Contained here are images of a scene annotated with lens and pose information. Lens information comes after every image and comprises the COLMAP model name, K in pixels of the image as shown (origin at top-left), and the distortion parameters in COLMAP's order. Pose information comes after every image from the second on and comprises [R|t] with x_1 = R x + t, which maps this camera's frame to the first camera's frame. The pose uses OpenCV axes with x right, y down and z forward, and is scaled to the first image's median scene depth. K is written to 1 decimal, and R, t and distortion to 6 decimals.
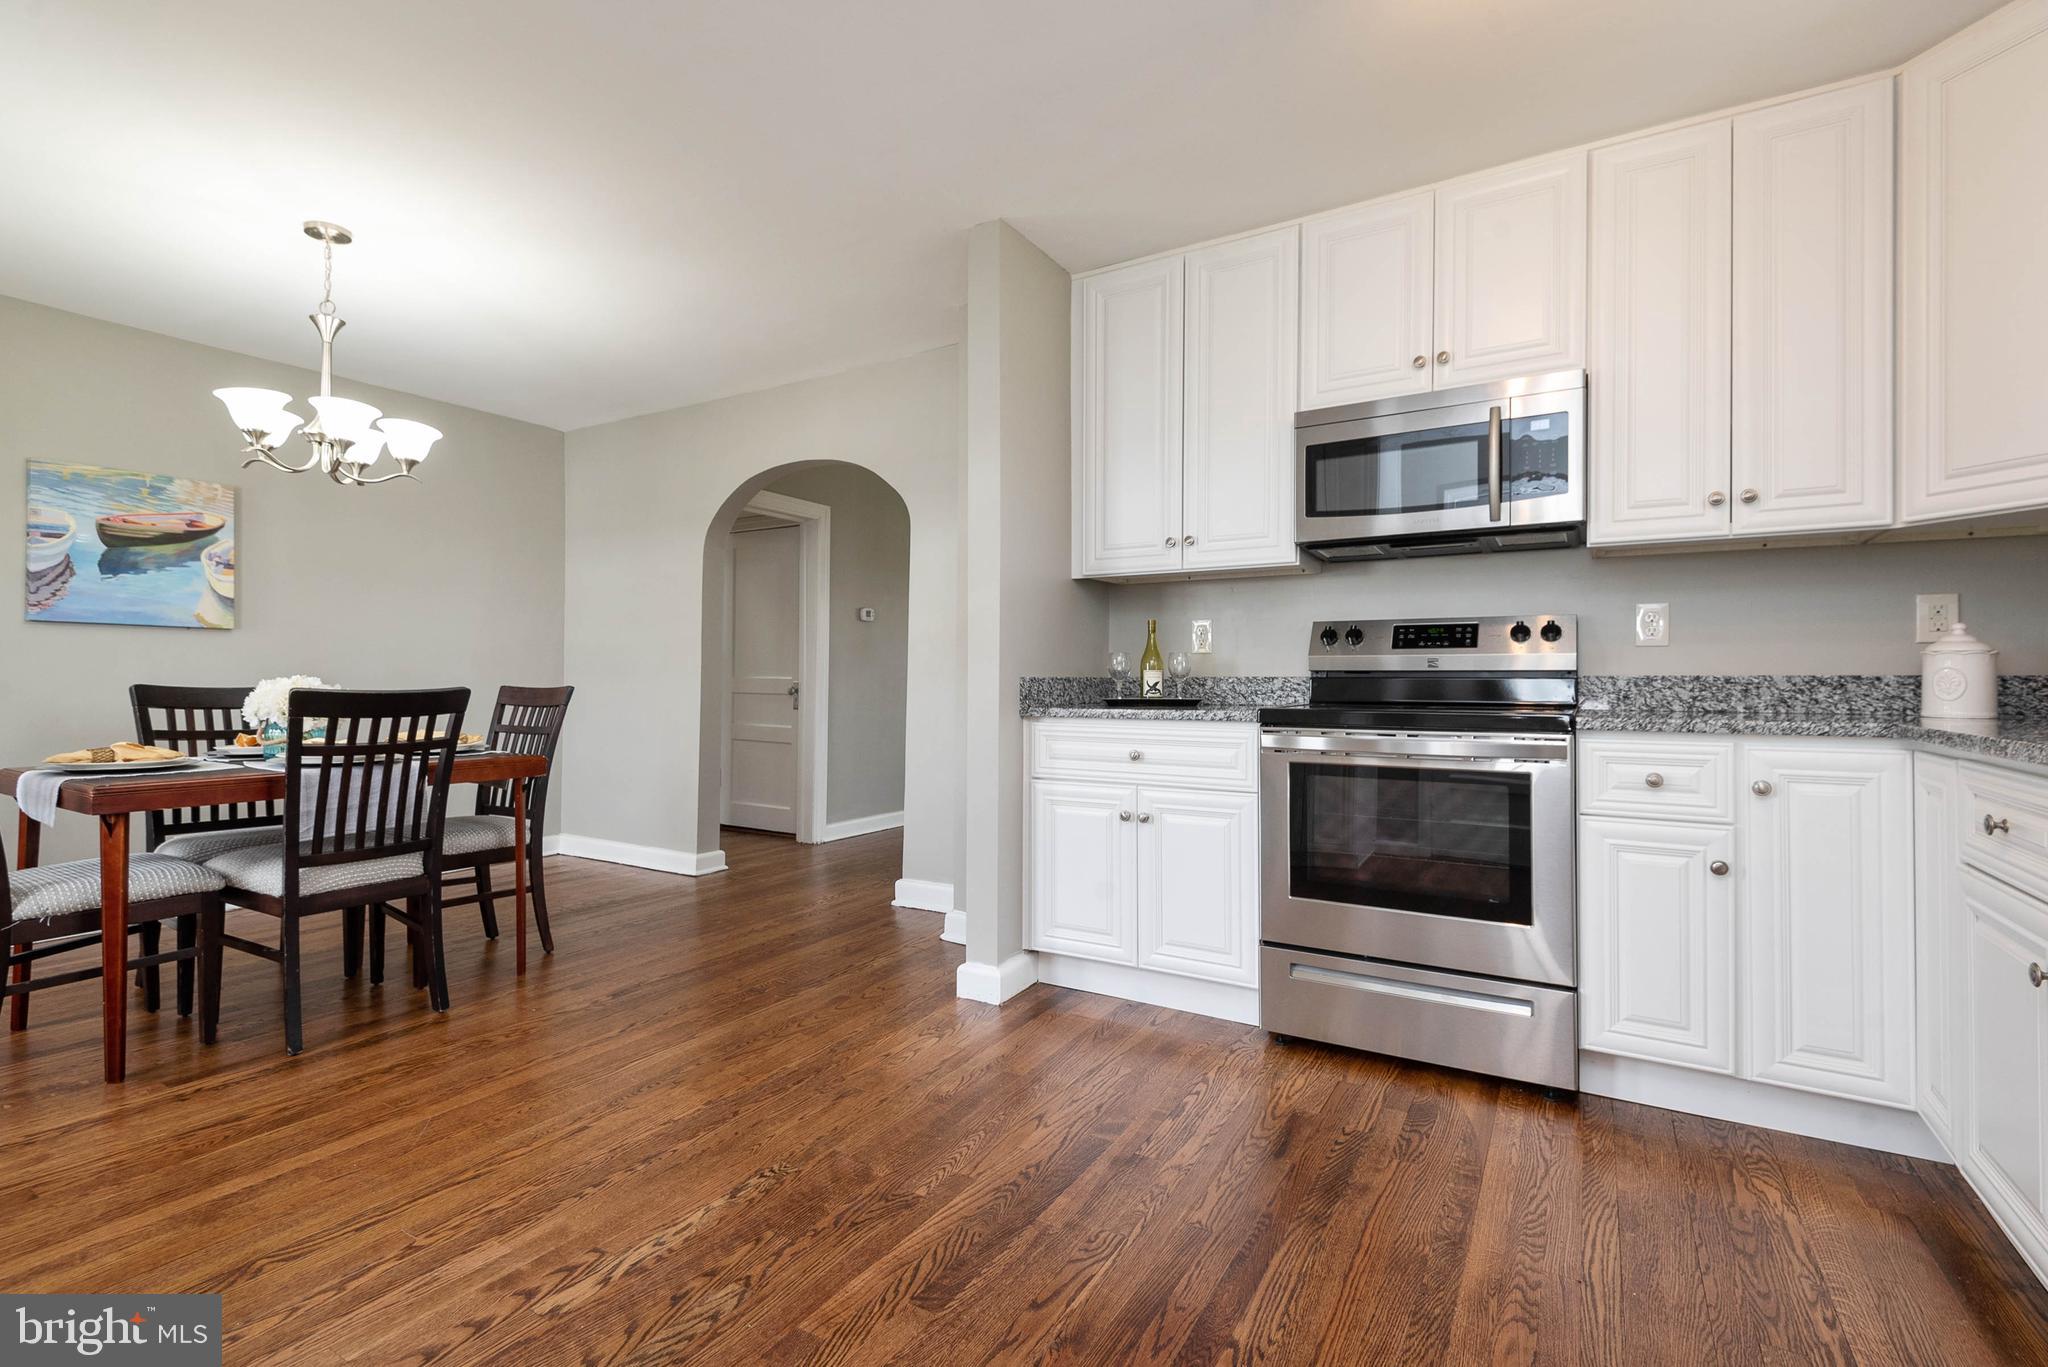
lens RADIAL K [[937.0, 0, 1035.7], [0, 937.0, 676.6], [0, 0, 1]] dist [0.043740, -0.021449]
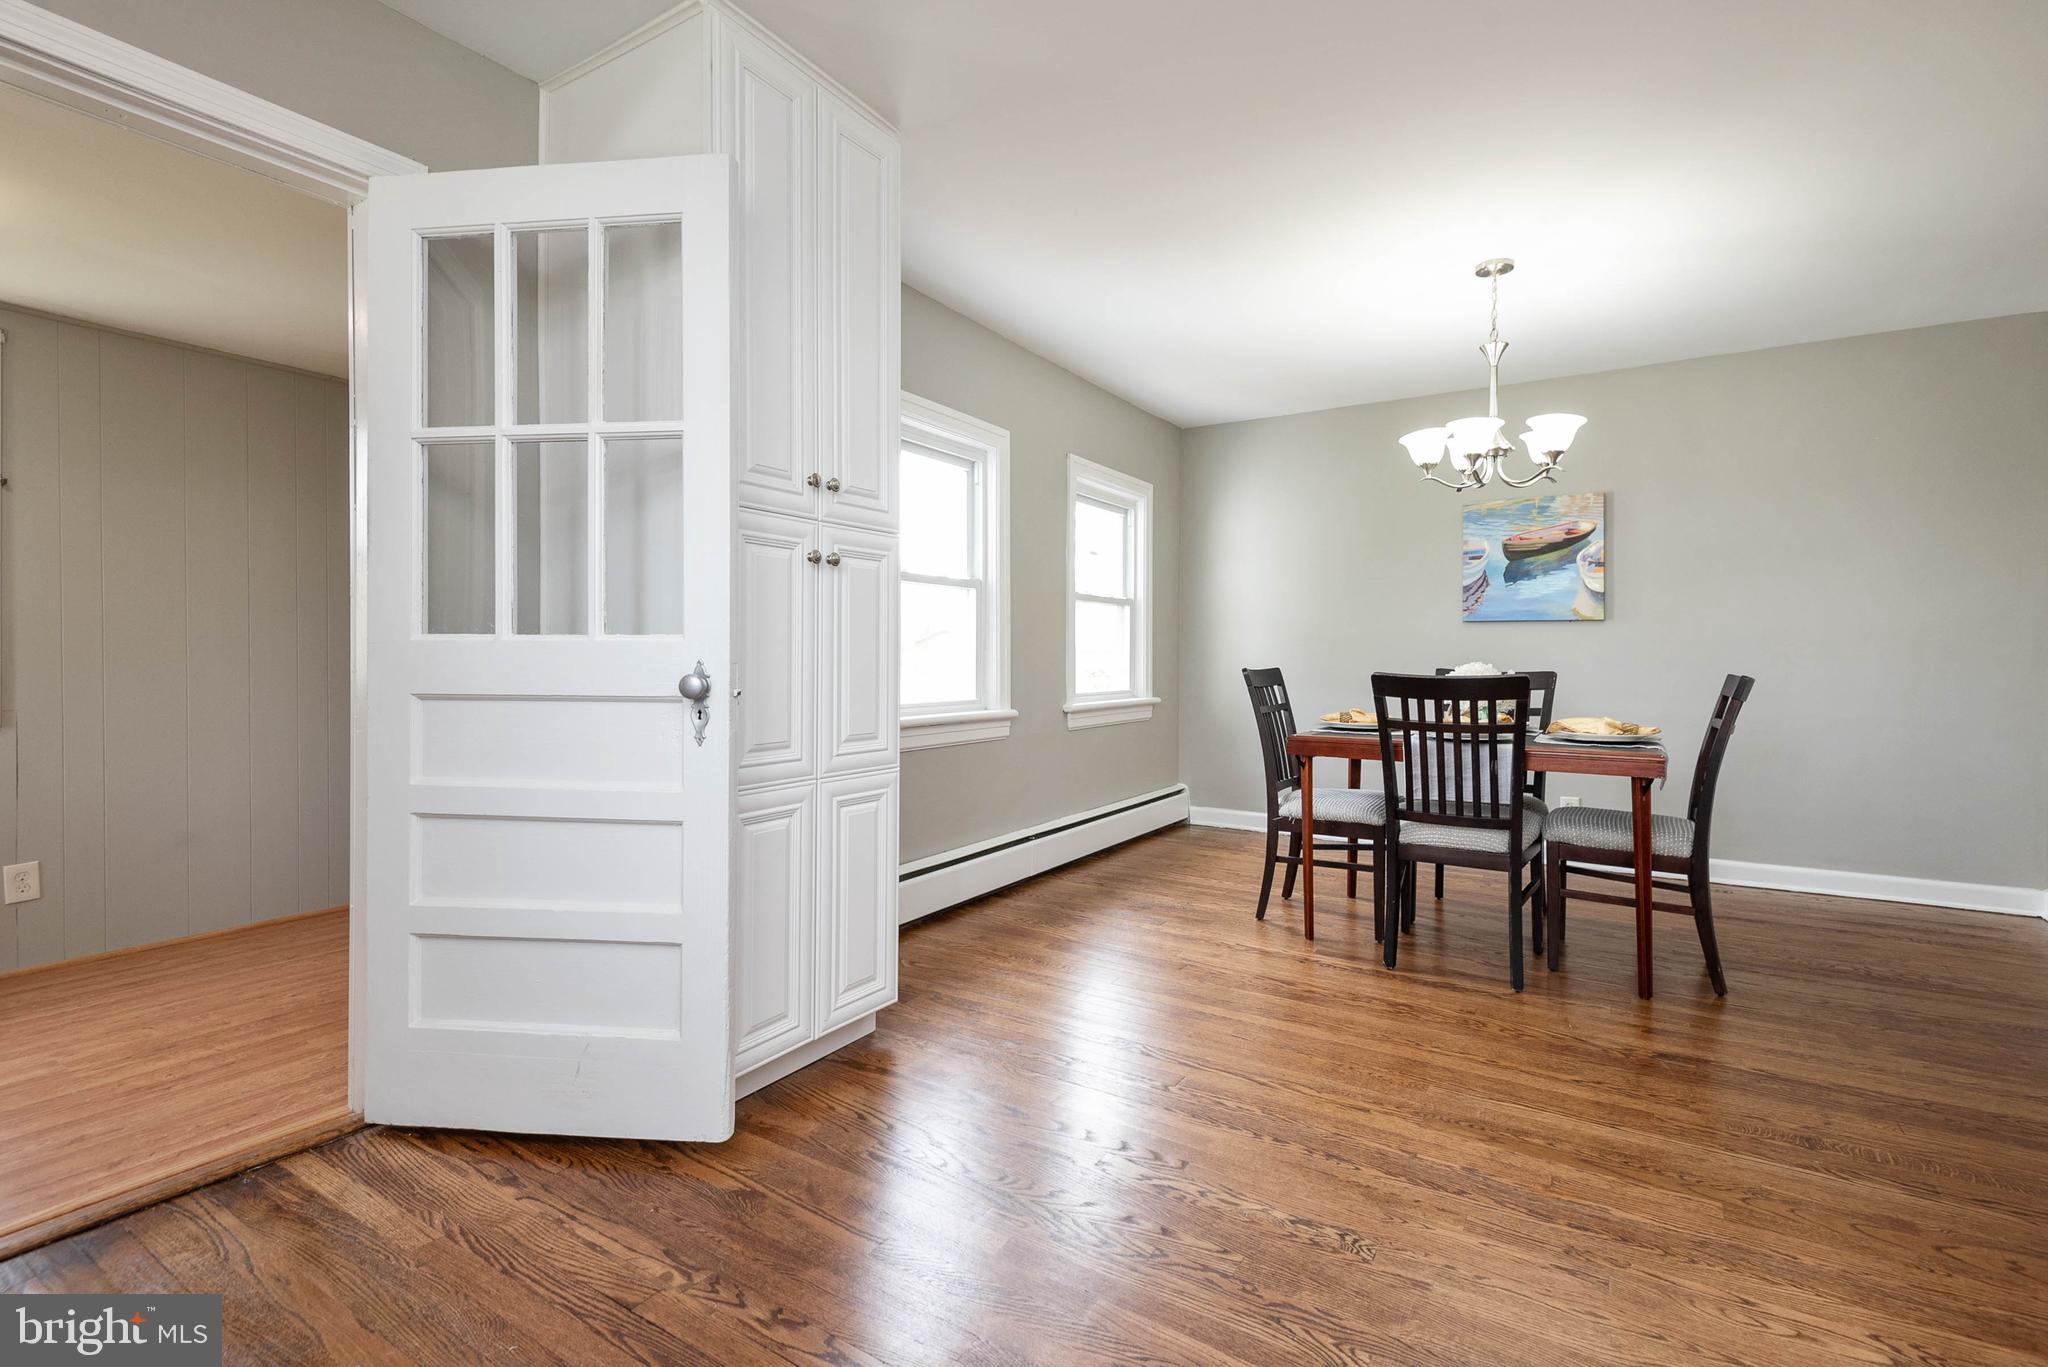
lens RADIAL K [[938.6, 0, 1021.5], [0, 938.6, 658.4], [0, 0, 1]] dist [0.010455, -0.000431]
pose [[-0.031129, -0.001281, -0.999515, 0.431631], [-0.001324, 0.999998, -0.001240, -0.003378], [0.999514, 0.001284, -0.031131, 0.532968]]
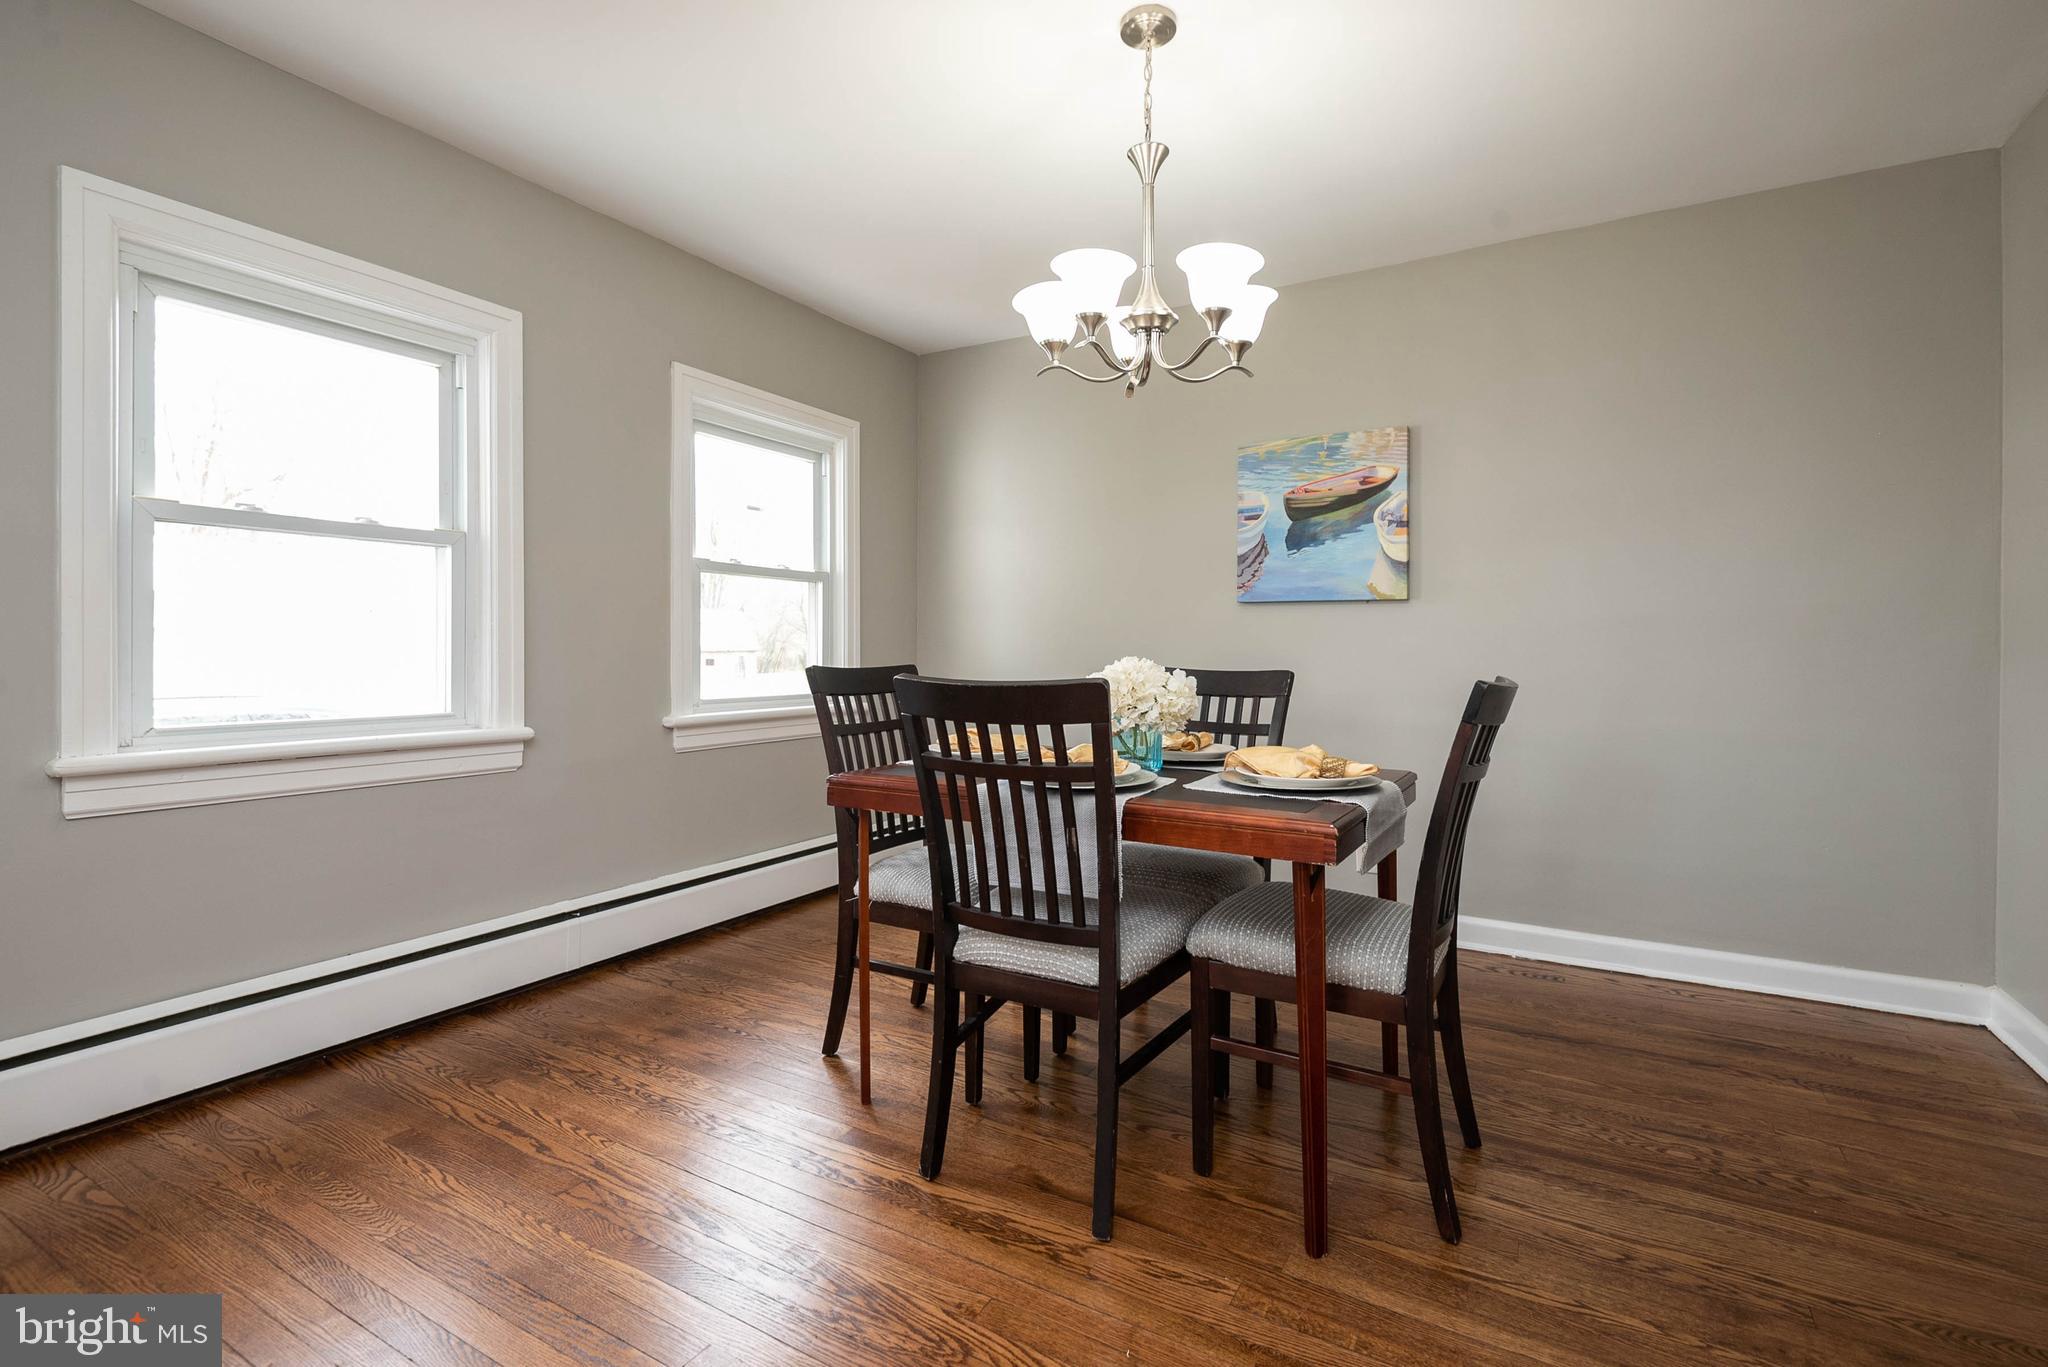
lens RADIAL K [[928.8, 0, 1050.0], [0, 928.8, 649.9], [0, 0, 1]] dist [0.022745, -0.000345]
pose [[0.015097, -0.005976, -0.999868, -0.063581], [-0.002329, 0.999979, -0.006012, -0.001380], [0.999883, 0.002419, 0.015083, 1.028788]]
